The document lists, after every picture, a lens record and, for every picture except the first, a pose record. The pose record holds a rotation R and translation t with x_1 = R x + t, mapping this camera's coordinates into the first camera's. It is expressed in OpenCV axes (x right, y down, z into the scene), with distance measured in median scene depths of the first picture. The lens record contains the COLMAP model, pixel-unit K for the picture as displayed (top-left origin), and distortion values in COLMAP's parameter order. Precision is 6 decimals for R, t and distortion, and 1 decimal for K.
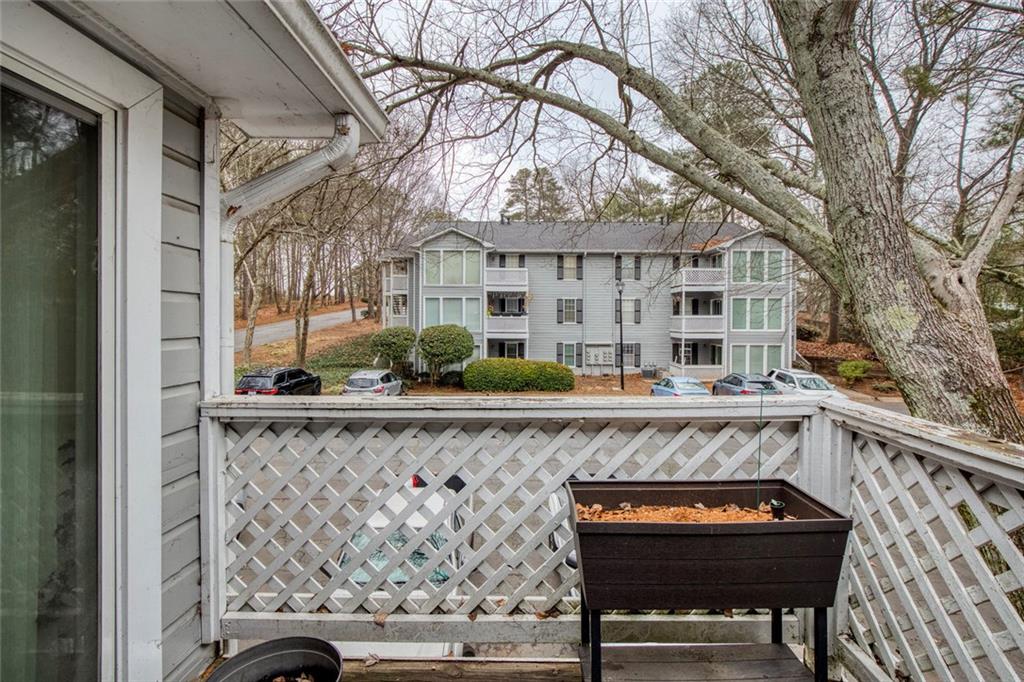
lens RADIAL K [[479.3, 0, 532.2], [0, 479.3, 319.9], [0, 0, 1]] dist [-0.003629, -0.000043]
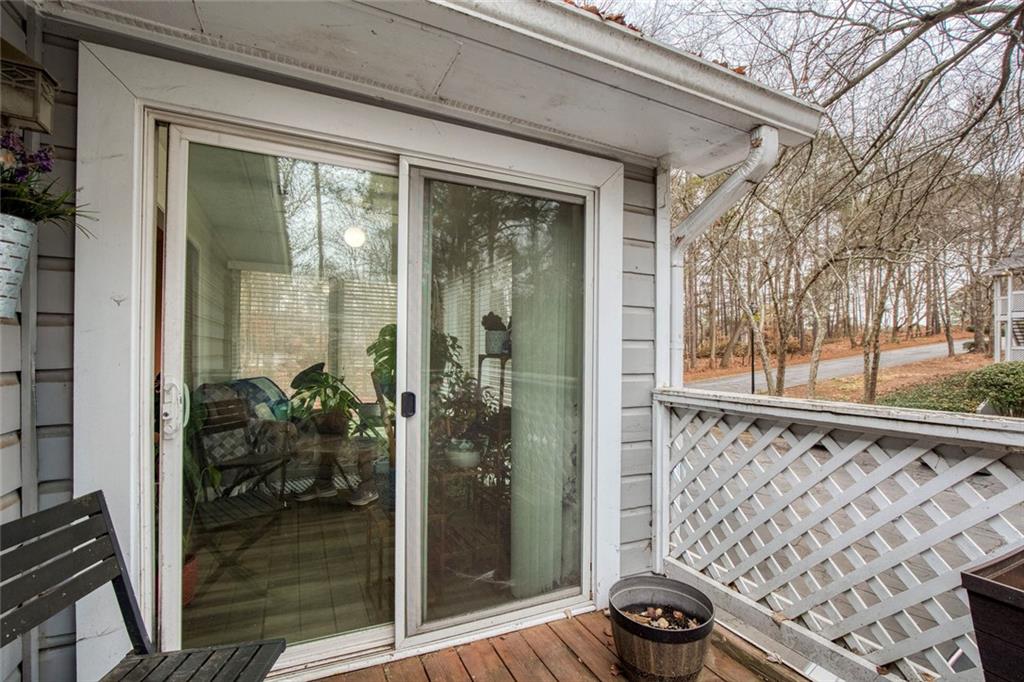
lens RADIAL K [[479.3, 0, 518.8], [0, 479.3, 344.3], [0, 0, 1]] dist [-0.003629, -0.000043]
pose [[0.455796, -0.014847, -0.889960, 0.313644], [-0.004018, 0.999816, -0.018737, 0.073173], [0.890075, 0.012116, 0.455653, 0.059140]]
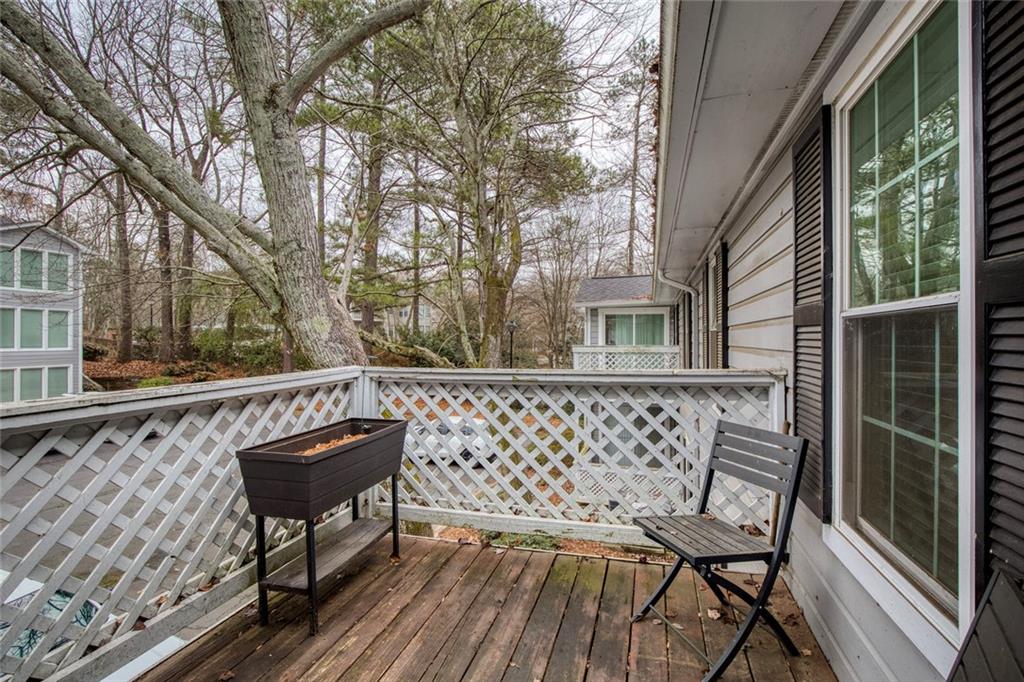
lens RADIAL K [[479.3, 0, 515.0], [0, 479.3, 340.0], [0, 0, 1]] dist [-0.003629, -0.000043]
pose [[0.267696, -0.006686, 0.963480, -0.770215], [0.006786, 0.999964, 0.005054, 0.065725], [-0.963480, 0.005185, 0.267732, 0.055387]]
